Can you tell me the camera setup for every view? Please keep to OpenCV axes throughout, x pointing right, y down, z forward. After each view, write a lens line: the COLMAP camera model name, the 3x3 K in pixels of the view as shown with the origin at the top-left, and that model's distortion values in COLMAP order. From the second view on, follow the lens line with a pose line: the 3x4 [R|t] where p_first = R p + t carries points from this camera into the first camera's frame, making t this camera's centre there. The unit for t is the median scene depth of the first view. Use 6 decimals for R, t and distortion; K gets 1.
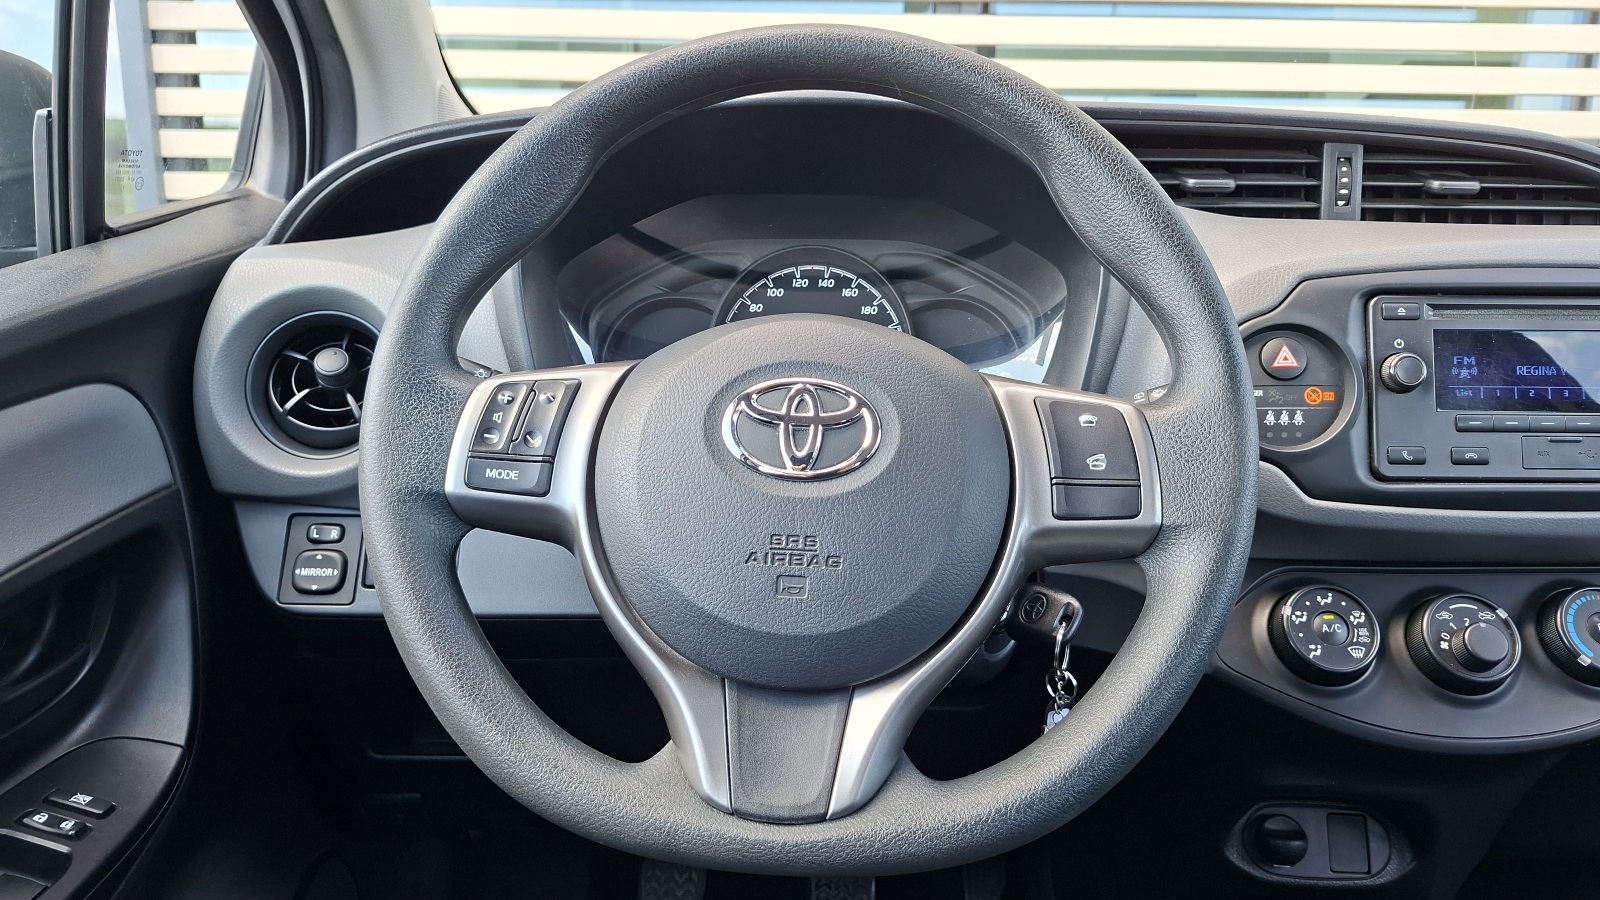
lens RADIAL K [[1034.1, 0, 800.0], [0, 1034.1, 450.0], [0, 0, 1]] dist [0.081599, -0.104760]
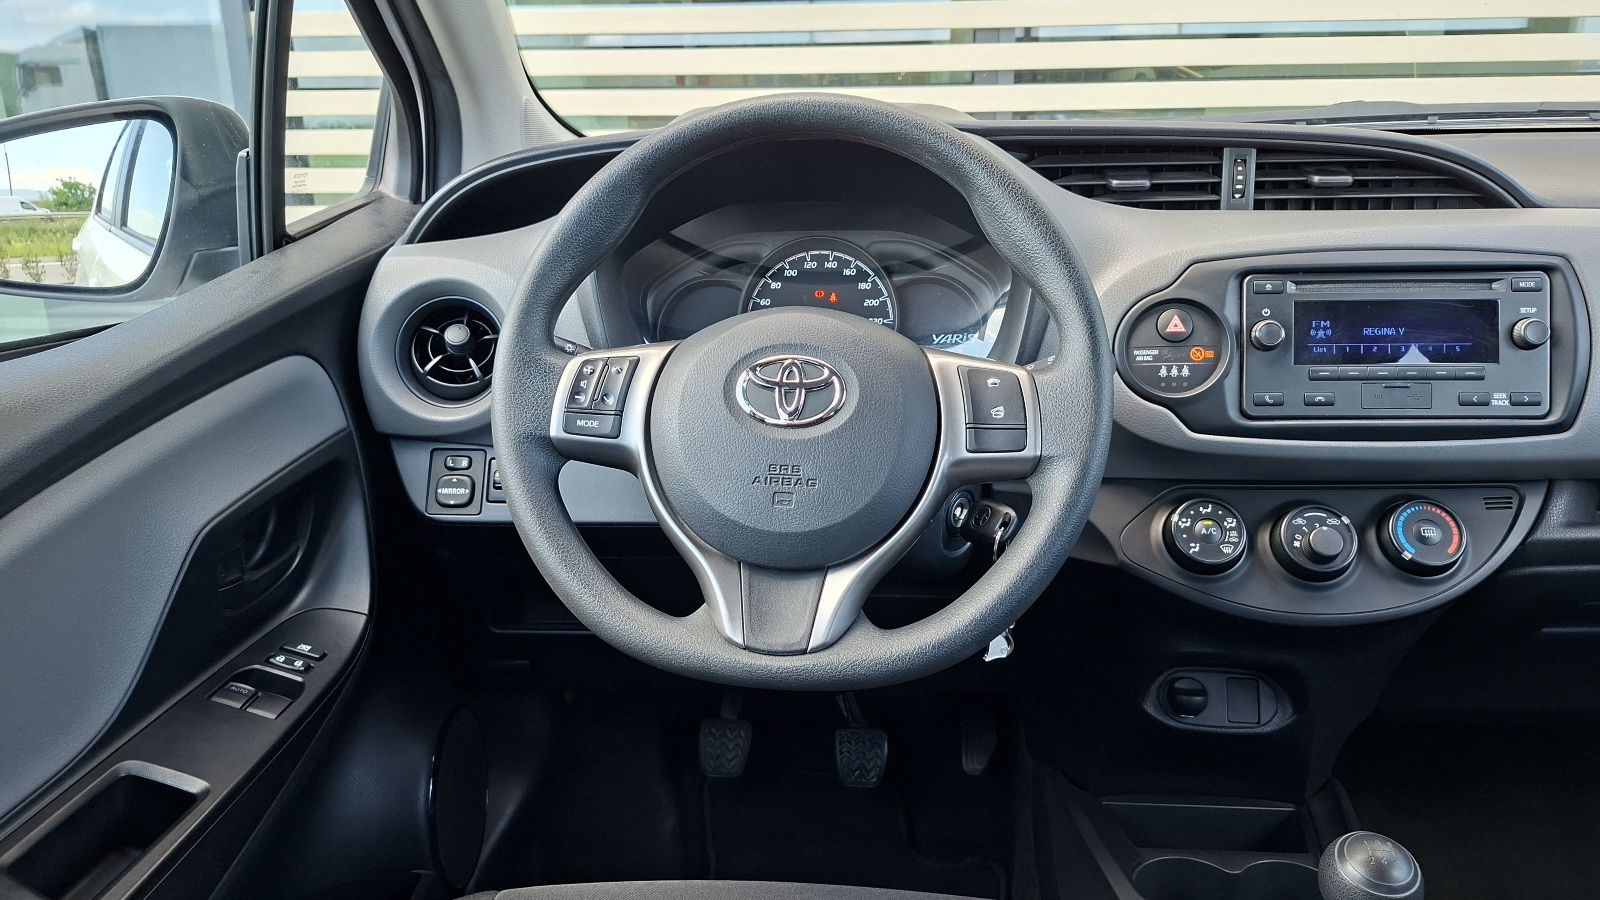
lens RADIAL K [[1044.2, 0, 800.0], [0, 1044.2, 450.0], [0, 0, 1]] dist [0.086536, -0.094041]
pose [[0.997751, -0.005824, -0.066778, 0.084622], [0.010766, 0.997208, 0.073888, -0.035098], [0.066162, -0.074441, 0.995028, -0.346972]]
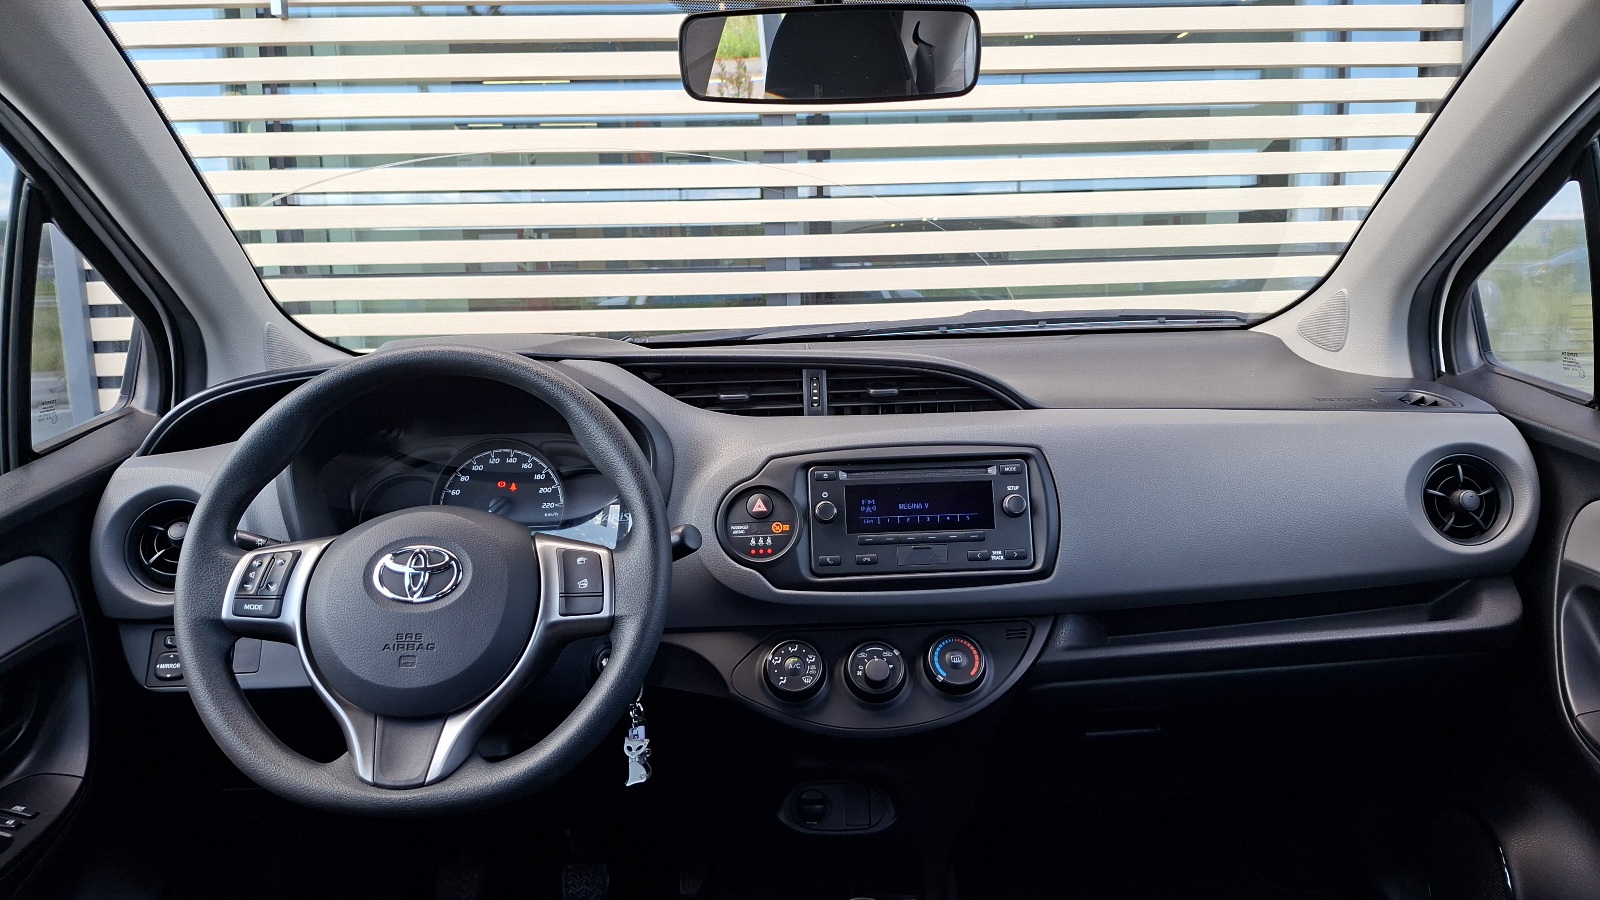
lens RADIAL K [[1044.2, 0, 800.0], [0, 1044.2, 450.0], [0, 0, 1]] dist [0.086536, -0.094041]
pose [[0.998476, -0.042836, 0.034785, 0.475156], [0.044802, 0.997320, -0.057843, -0.077612], [-0.032214, 0.059313, 0.997720, -0.692660]]
